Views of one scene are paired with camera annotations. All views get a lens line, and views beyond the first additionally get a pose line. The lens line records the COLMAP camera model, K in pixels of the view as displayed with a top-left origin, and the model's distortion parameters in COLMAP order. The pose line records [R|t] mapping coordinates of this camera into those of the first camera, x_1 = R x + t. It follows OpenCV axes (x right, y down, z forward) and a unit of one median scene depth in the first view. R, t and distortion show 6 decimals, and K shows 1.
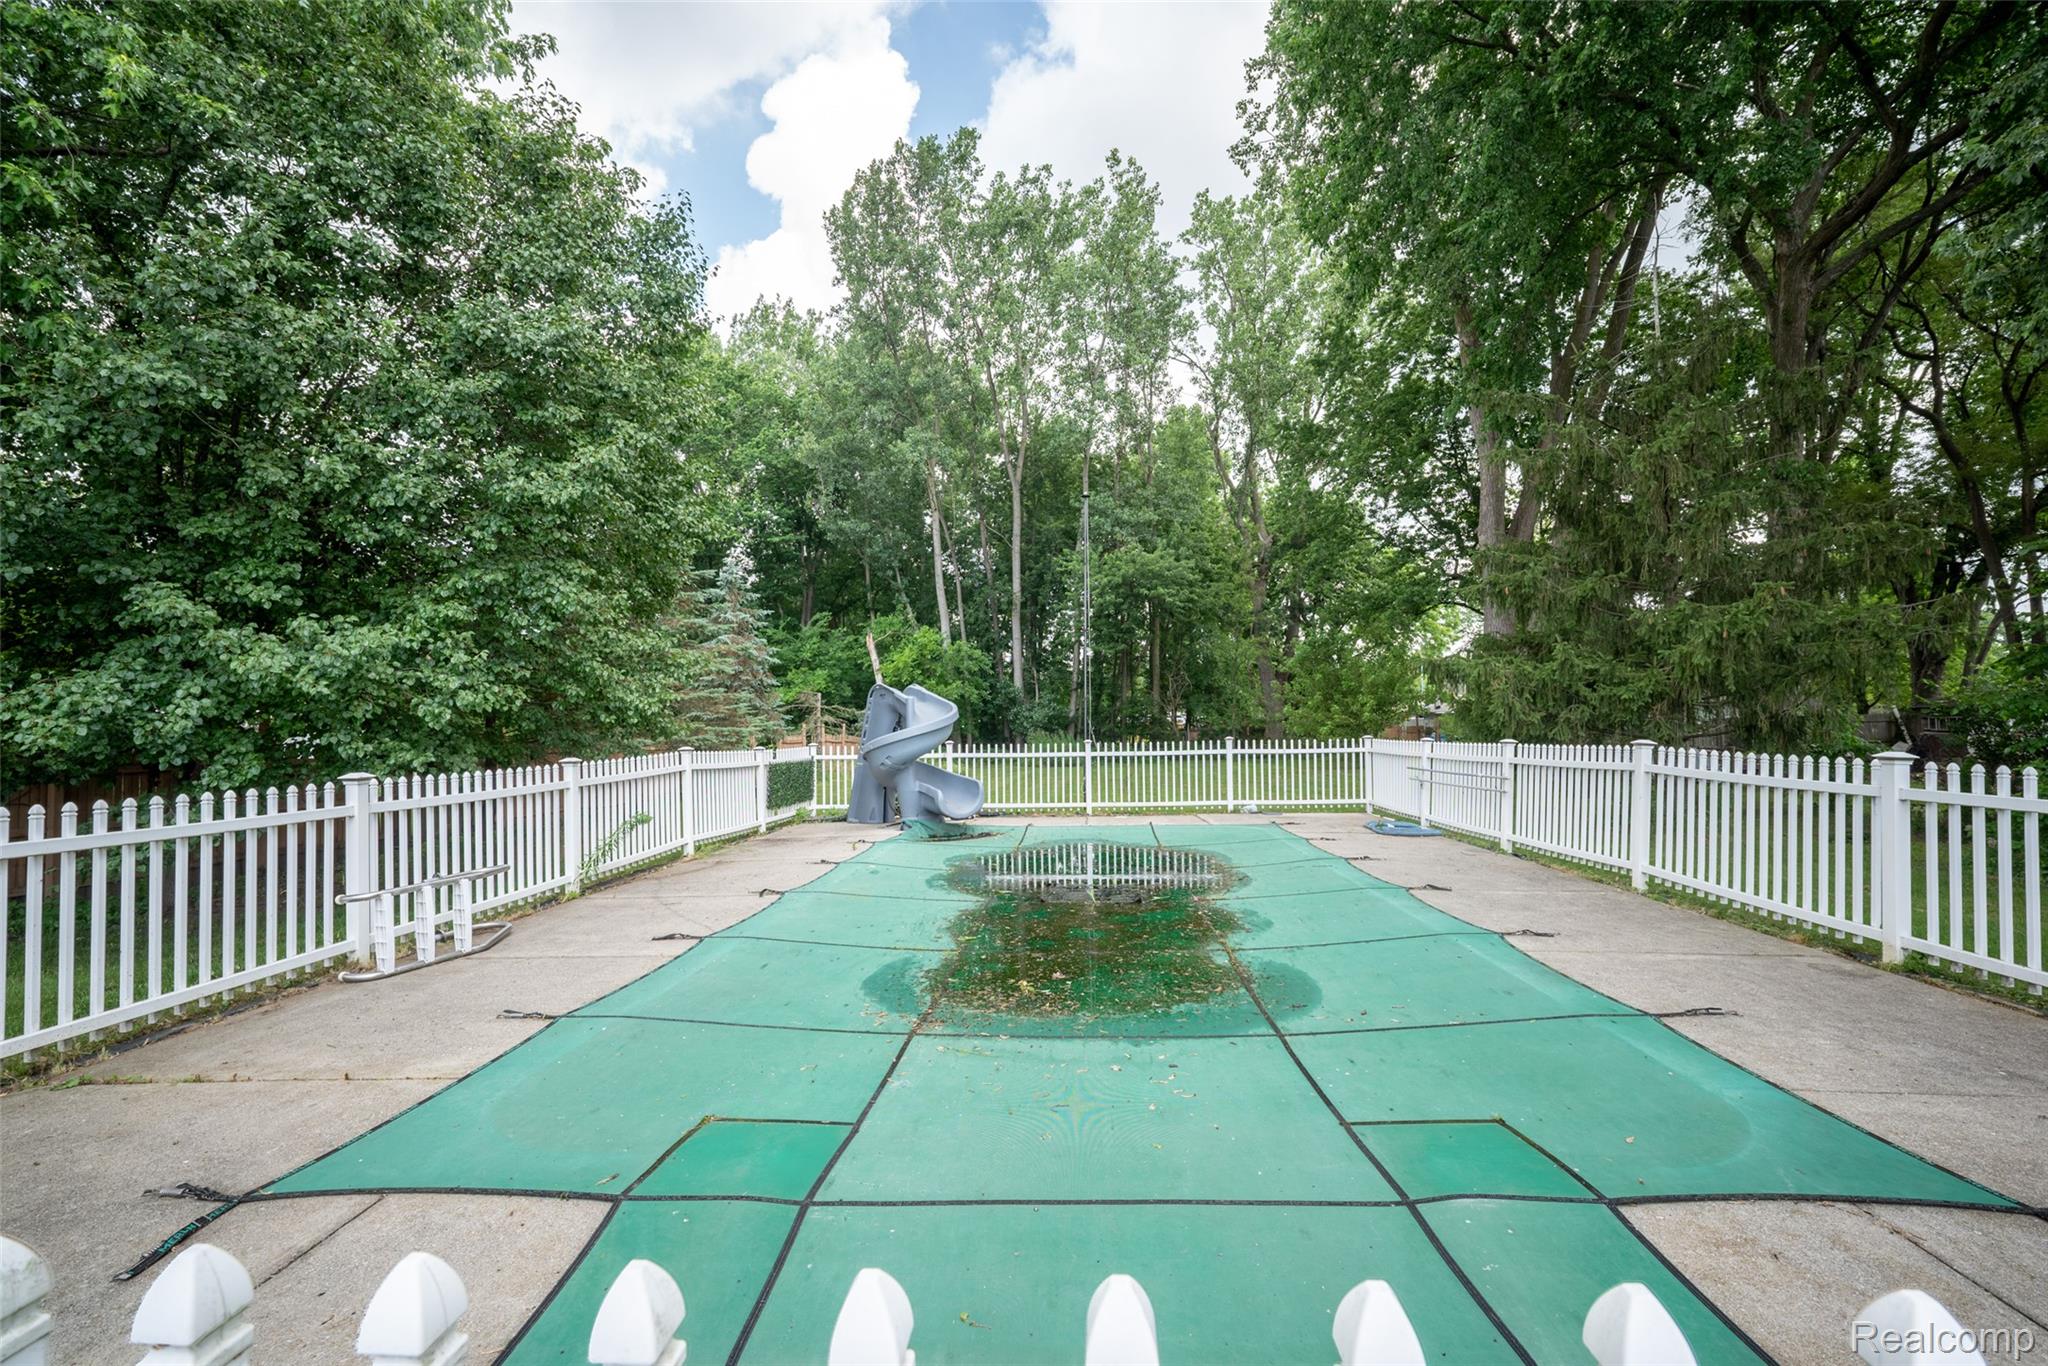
lens RADIAL K [[881.3, 0, 1037.9], [0, 881.3, 669.1], [0, 0, 1]] dist [-0.020703, 0.005959]
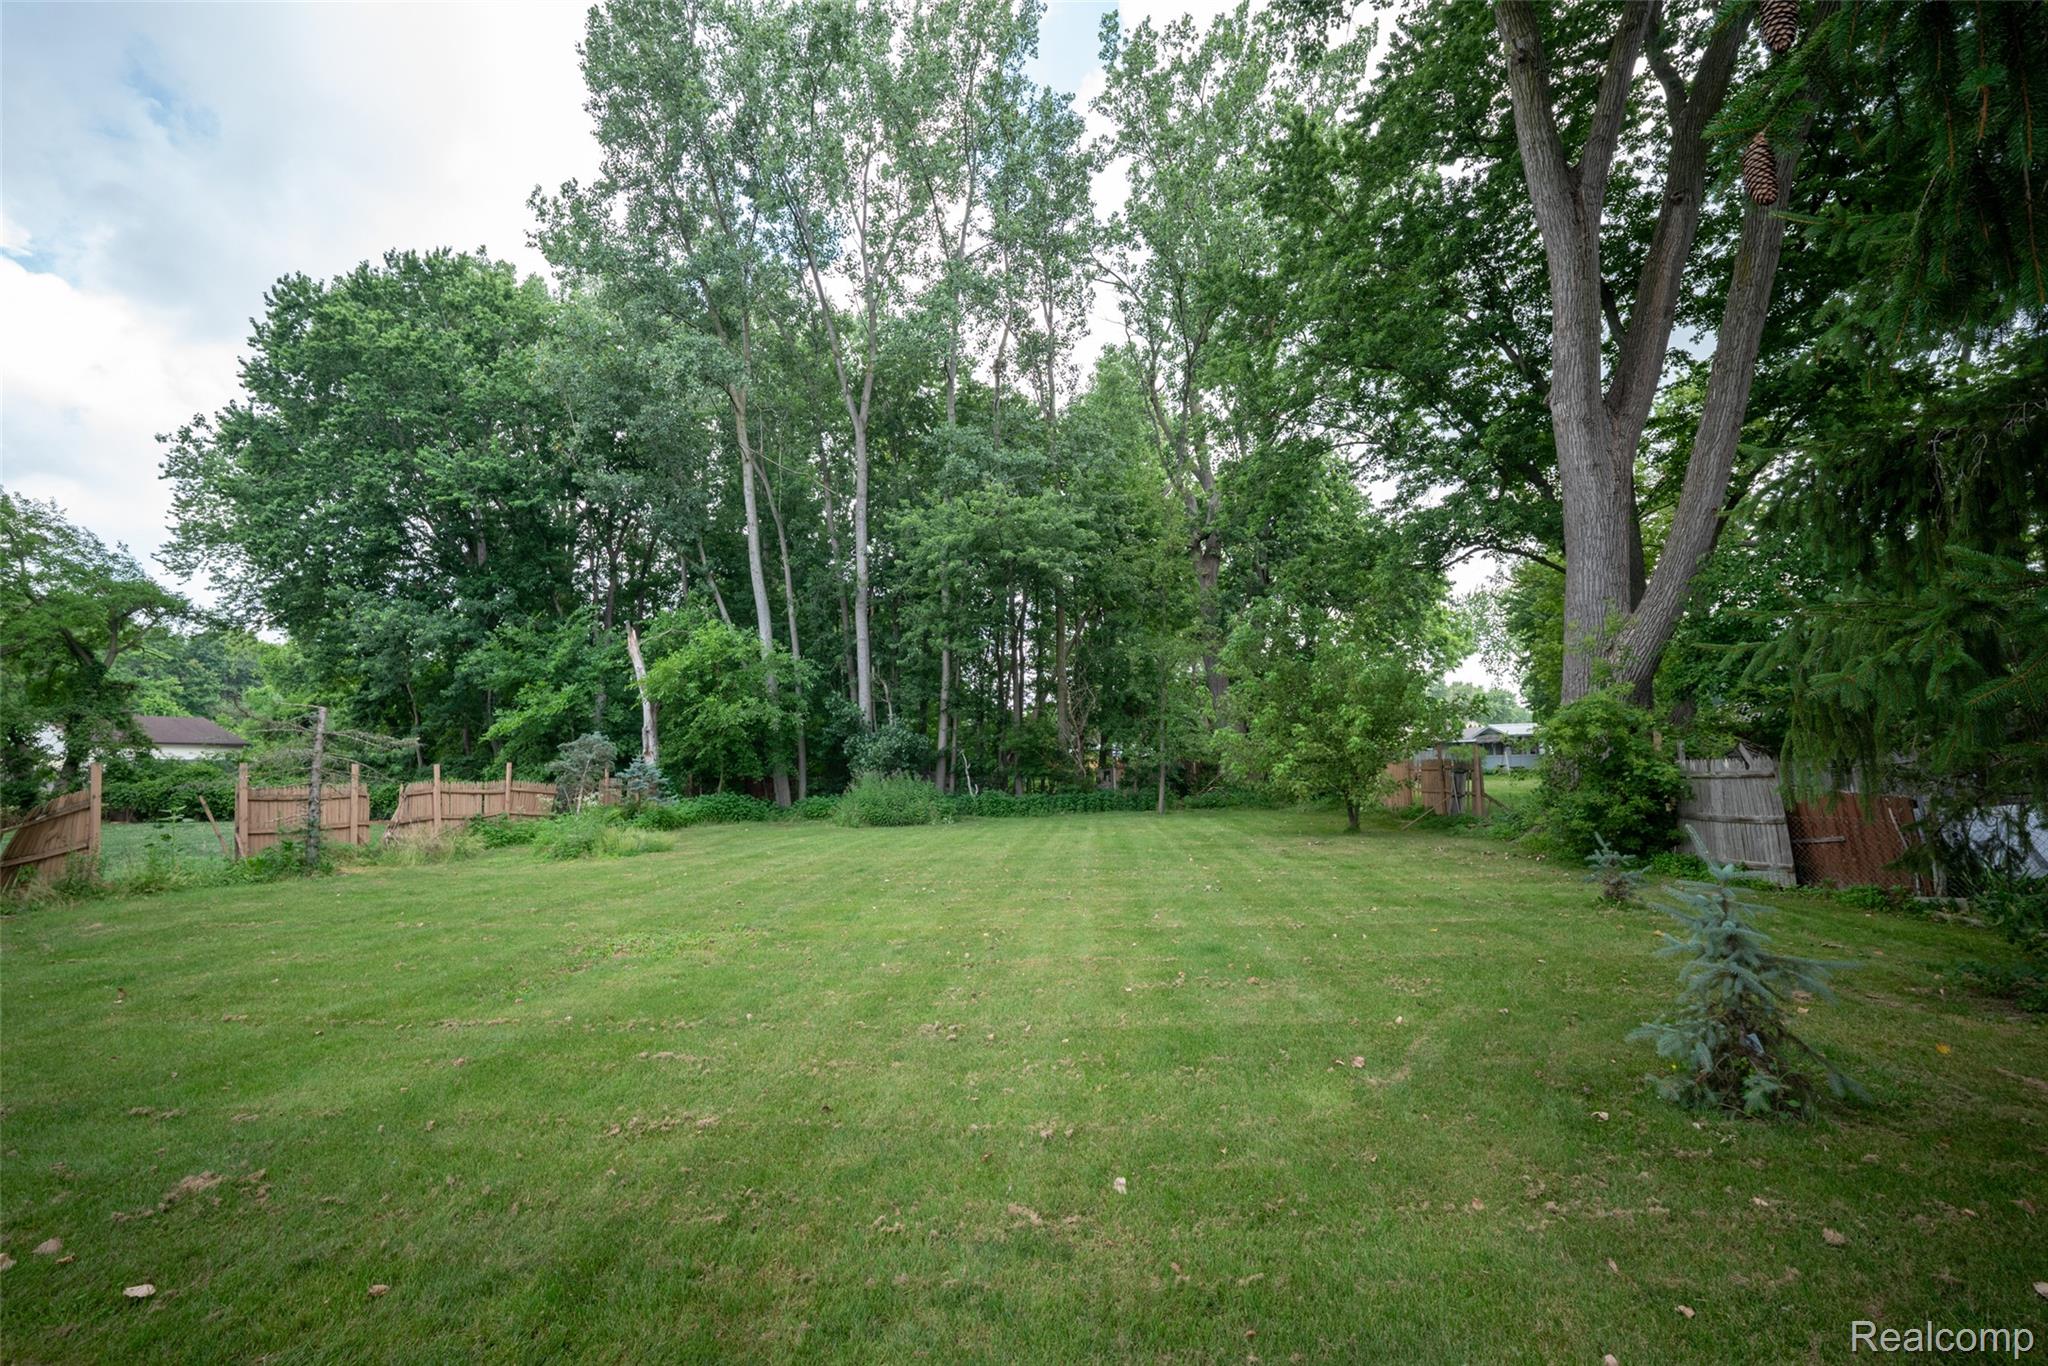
lens RADIAL K [[881.3, 0, 1018.7], [0, 881.3, 676.3], [0, 0, 1]] dist [-0.020703, 0.005959]
pose [[0.999819, -0.009537, -0.016487, 0.122100], [0.009021, 0.999476, -0.031094, 0.019260], [0.016775, 0.030940, 0.999380, 0.313643]]
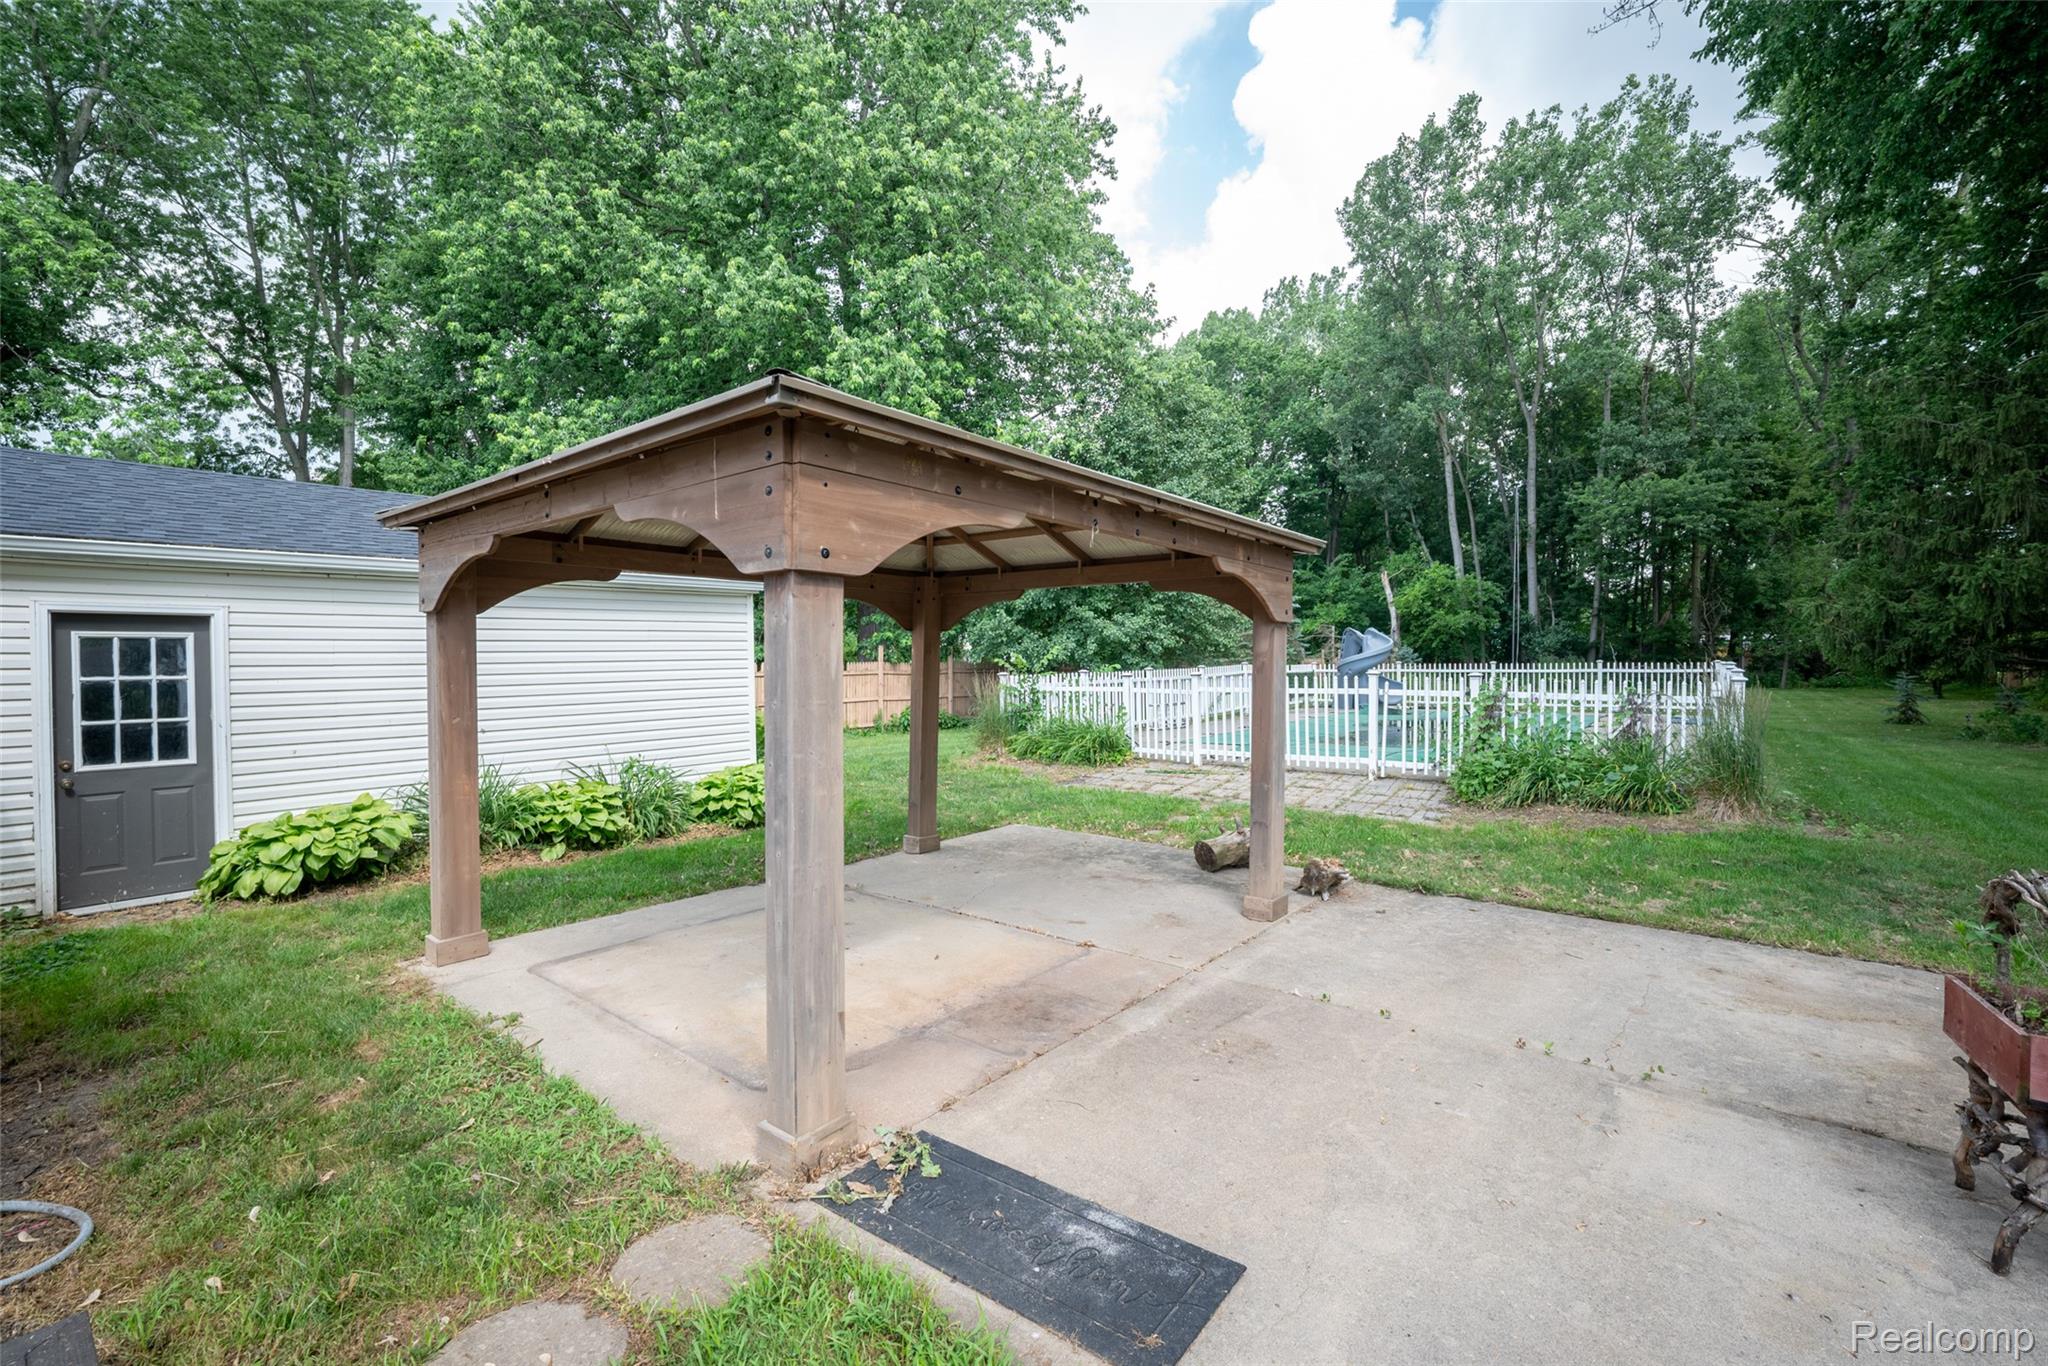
lens RADIAL K [[881.3, 0, 1036.8], [0, 881.3, 662.5], [0, 0, 1]] dist [-0.020703, 0.005959]
pose [[0.827600, 0.010554, -0.561219, 0.080909], [0.034419, 0.996988, 0.069506, -0.016035], [0.560262, -0.076840, 0.824743, -0.221756]]
